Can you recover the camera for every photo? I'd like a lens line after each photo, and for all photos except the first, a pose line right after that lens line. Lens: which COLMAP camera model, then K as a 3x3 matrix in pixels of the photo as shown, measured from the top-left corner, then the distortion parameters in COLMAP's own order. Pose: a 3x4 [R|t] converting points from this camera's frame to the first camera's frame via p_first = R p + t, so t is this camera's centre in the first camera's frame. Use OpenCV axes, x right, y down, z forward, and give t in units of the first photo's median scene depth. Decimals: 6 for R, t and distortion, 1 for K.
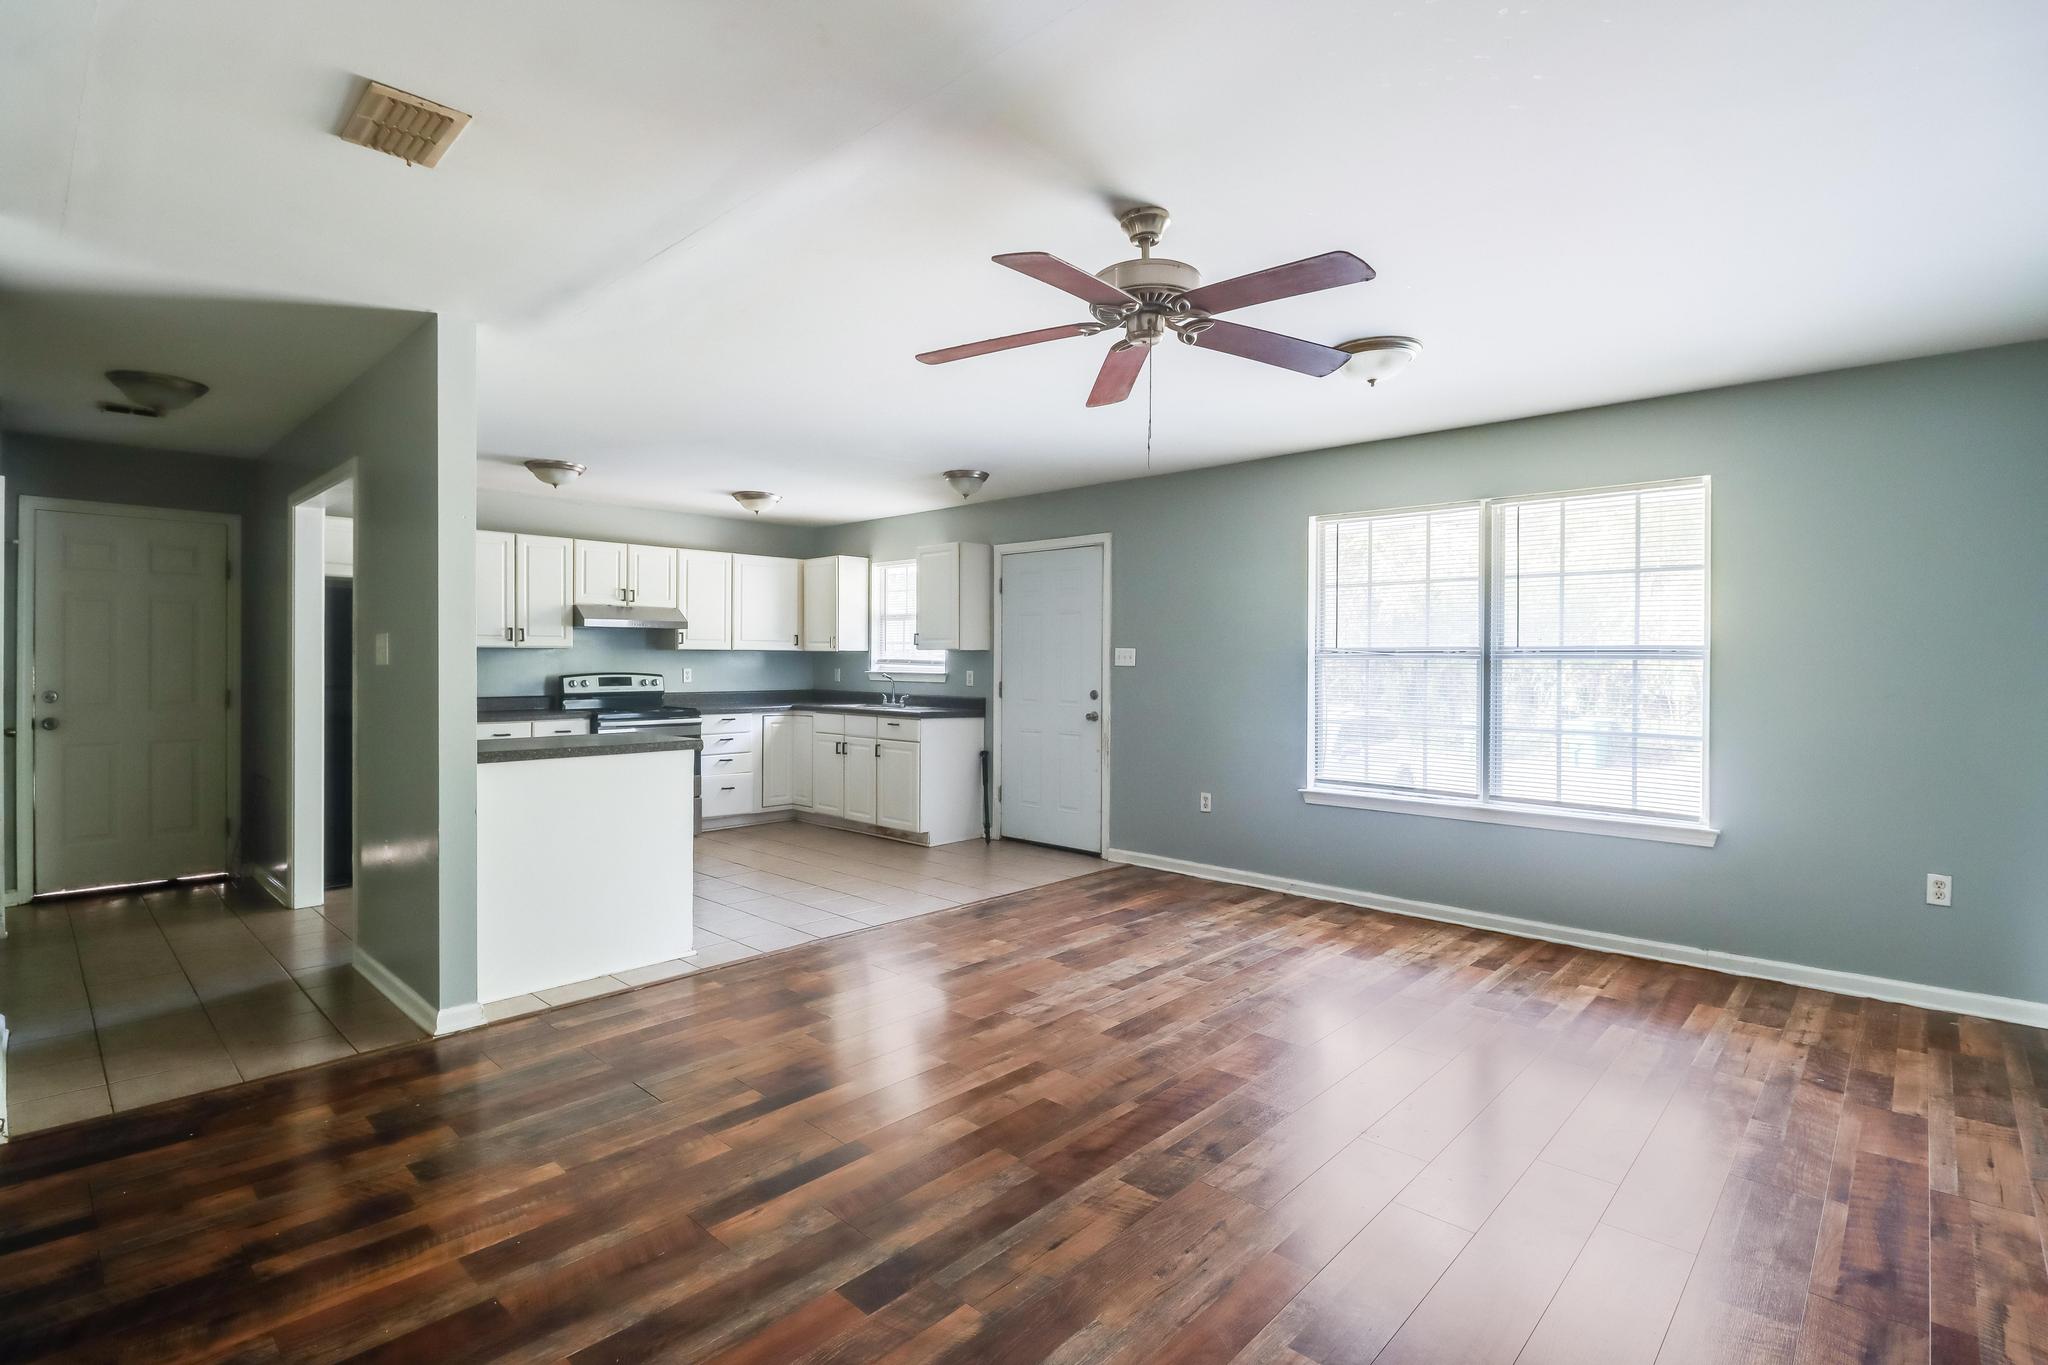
lens RADIAL K [[960.6, 0, 1008.4], [0, 960.6, 660.4], [0, 0, 1]] dist [0.000144, -0.000322]
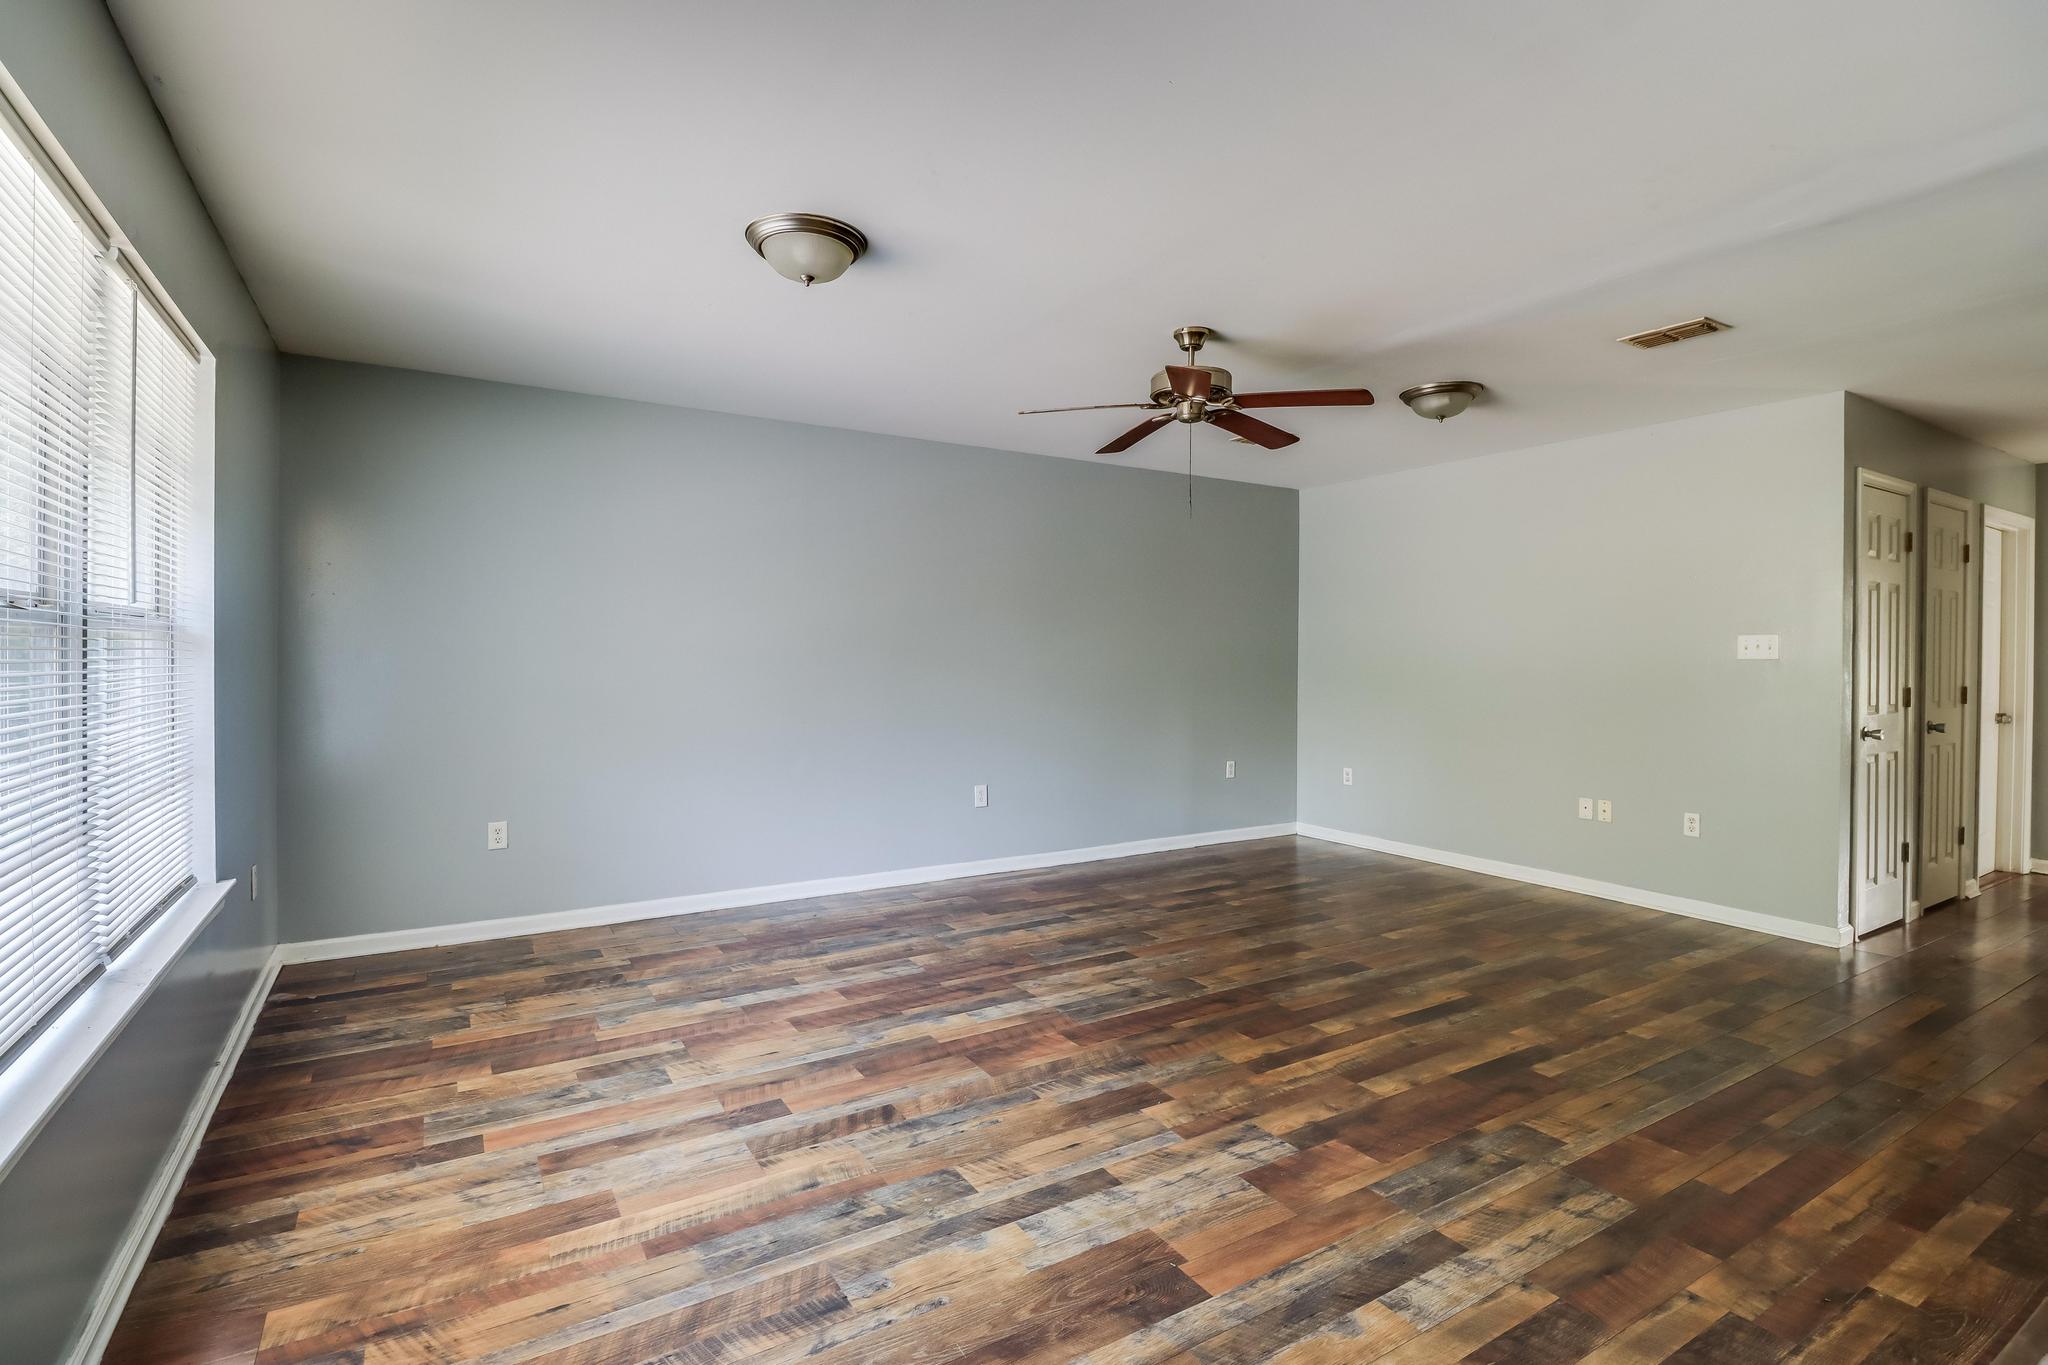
lens RADIAL K [[960.6, 0, 1008.4], [0, 960.6, 660.4], [0, 0, 1]] dist [0.000144, -0.000322]
pose [[-0.965021, -0.014224, 0.261787, 0.015113], [-0.012761, 0.999892, 0.007286, 0.005350], [-0.261862, 0.003690, -0.965098, 1.258169]]
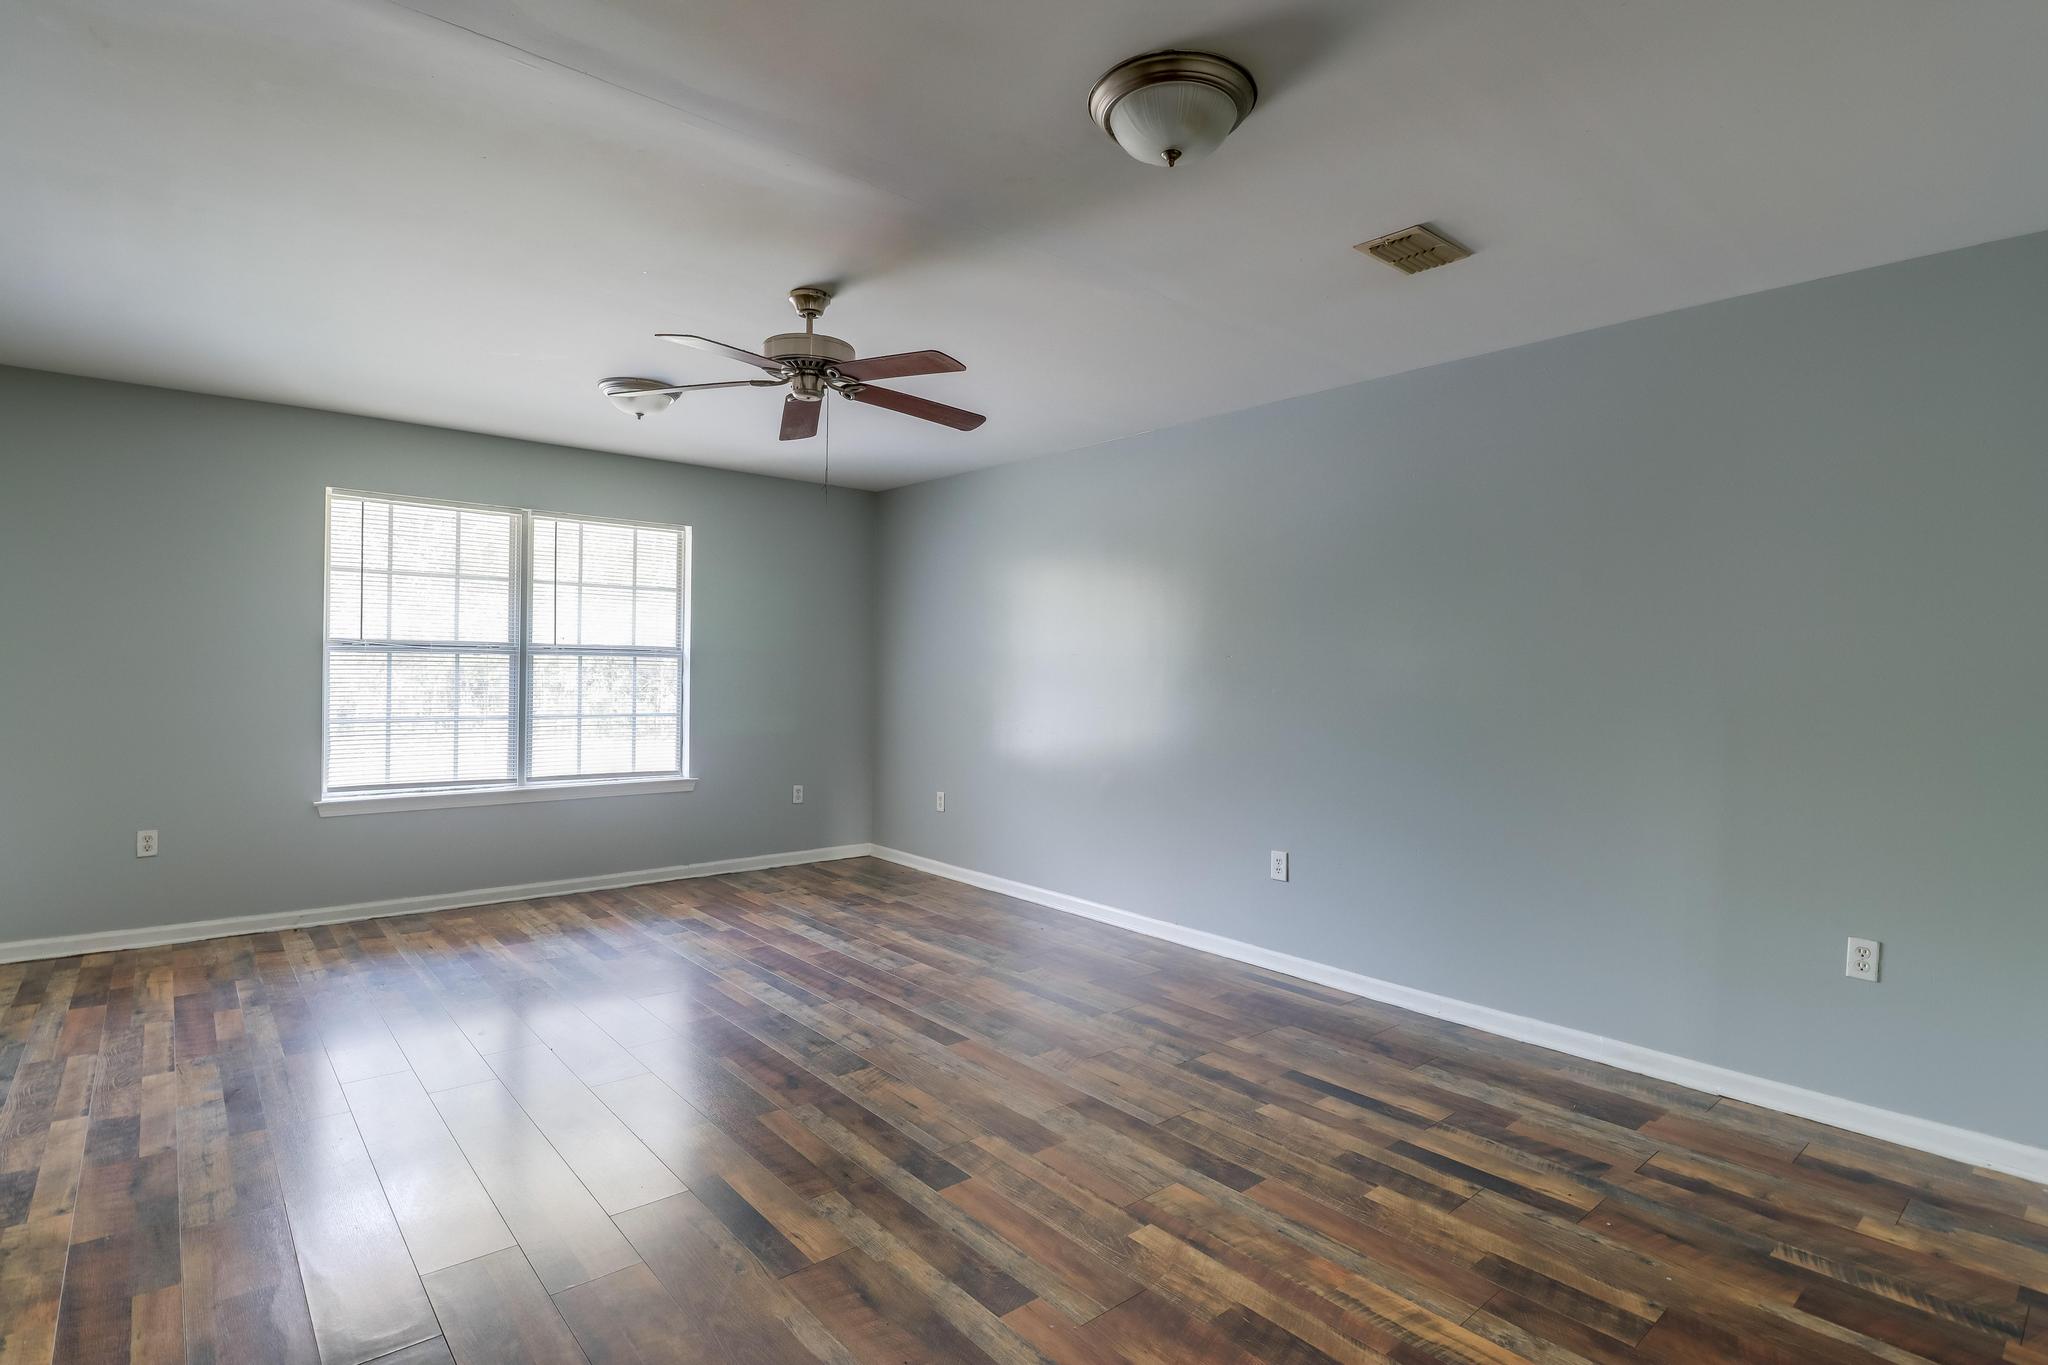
lens RADIAL K [[1003.4, 0, 1005.0], [0, 1003.4, 669.9], [0, 0, 1]] dist [-0.014180, -0.000345]
pose [[0.106809, -0.006500, 0.994258, -0.568102], [-0.016996, 0.999821, 0.008362, -0.002679], [-0.994134, -0.017792, 0.106679, 0.320724]]
